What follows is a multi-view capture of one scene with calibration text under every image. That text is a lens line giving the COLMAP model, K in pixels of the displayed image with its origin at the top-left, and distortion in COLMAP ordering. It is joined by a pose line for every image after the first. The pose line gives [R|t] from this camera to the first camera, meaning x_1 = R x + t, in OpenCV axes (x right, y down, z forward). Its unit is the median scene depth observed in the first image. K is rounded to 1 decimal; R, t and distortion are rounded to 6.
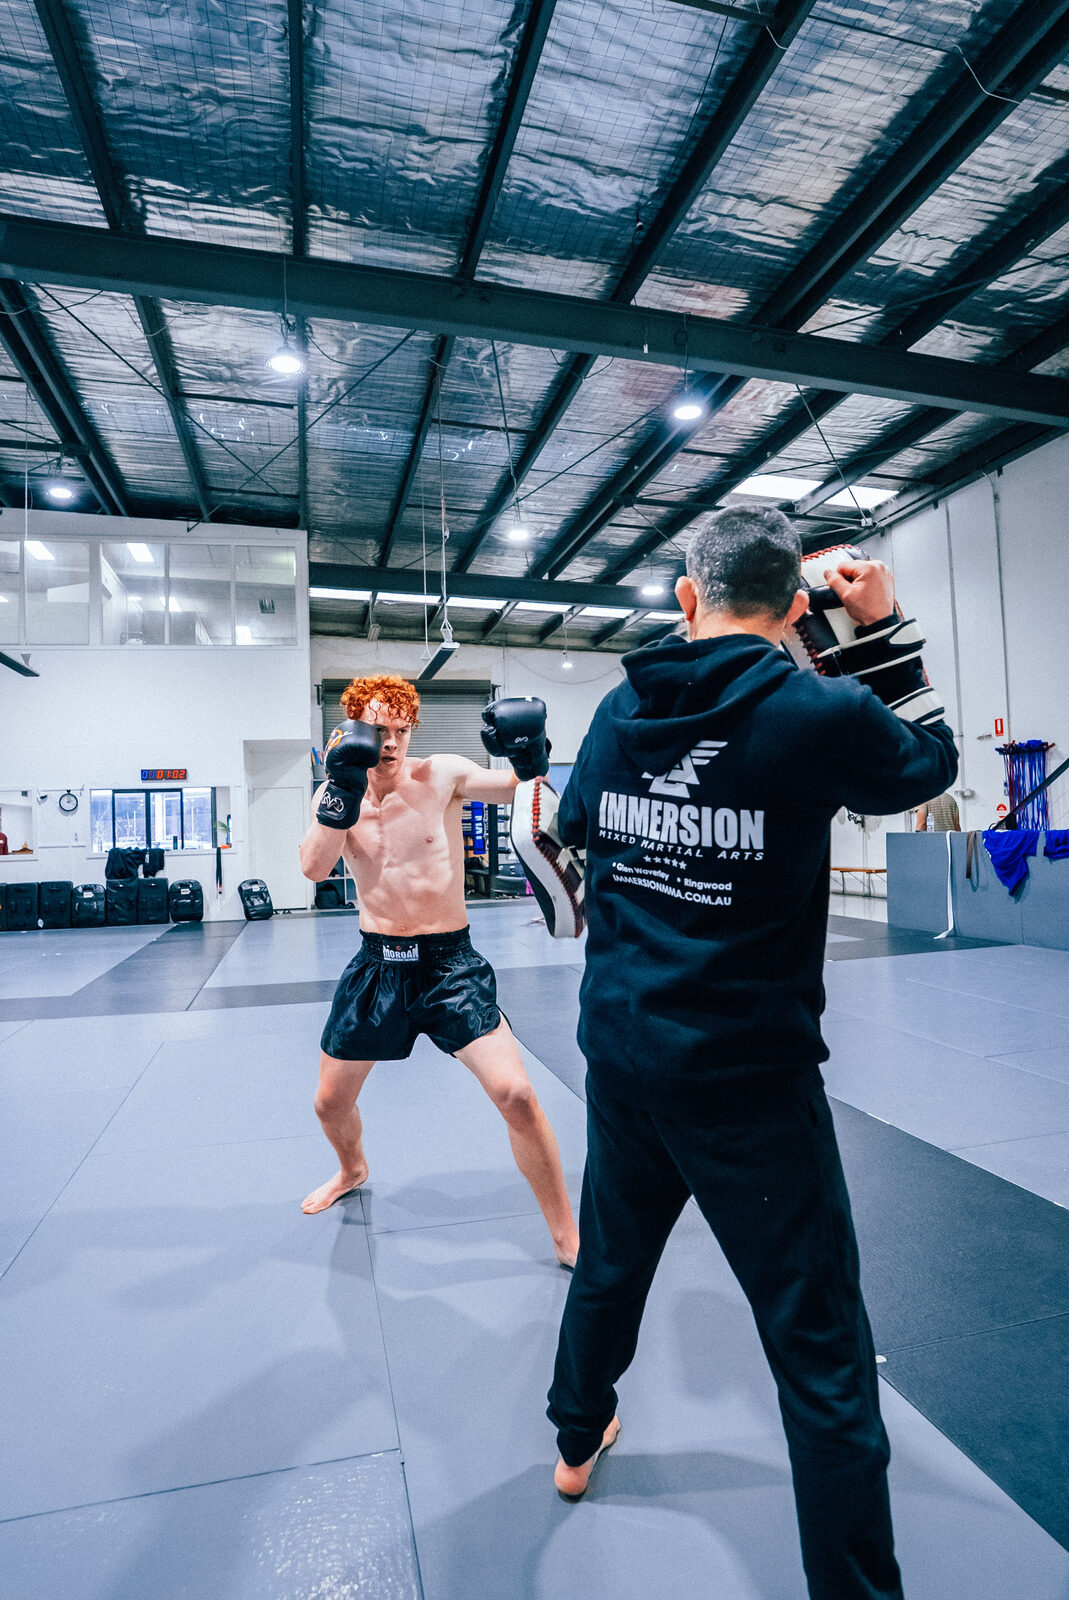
lens RADIAL K [[925.8, 0, 530.4], [0, 925.8, 805.0], [0, 0, 1]] dist [-0.098635, 0.052194]
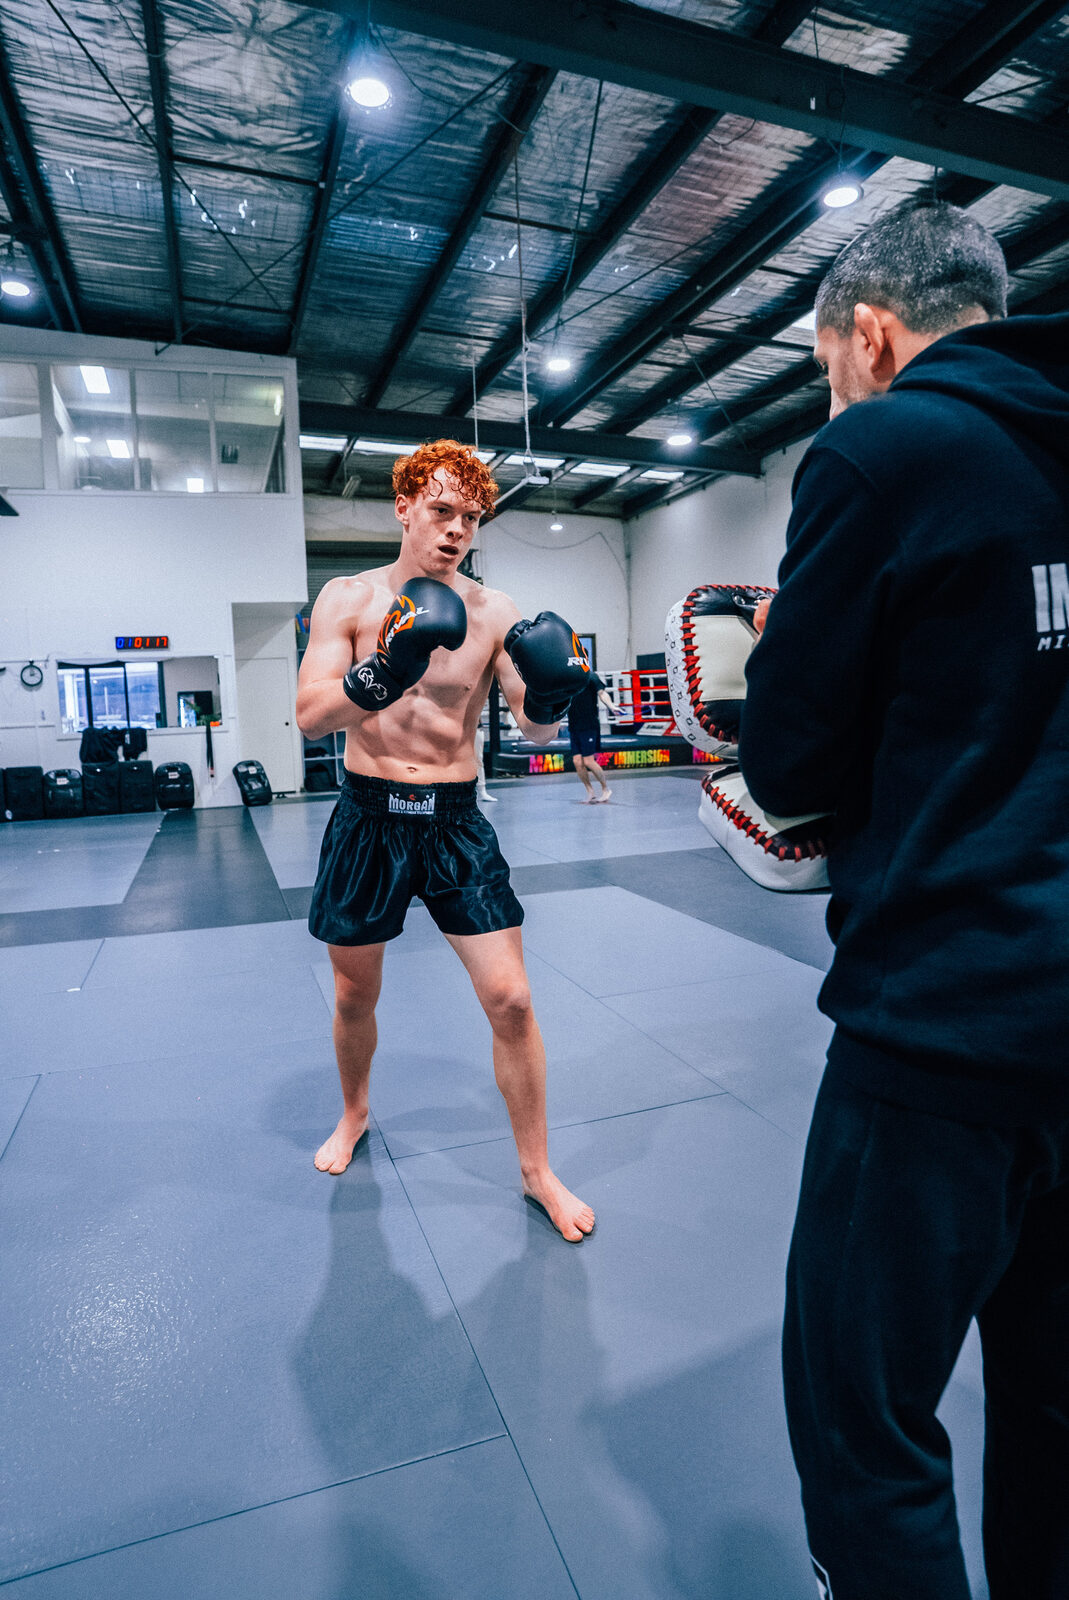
lens RADIAL K [[925.8, 0, 530.4], [0, 925.8, 805.0], [0, 0, 1]] dist [-0.098635, 0.052194]
pose [[0.995419, -0.015317, 0.094372, -0.115243], [0.003137, 0.991784, 0.127882, 0.010796], [-0.095555, -0.127000, 0.987289, 0.086166]]
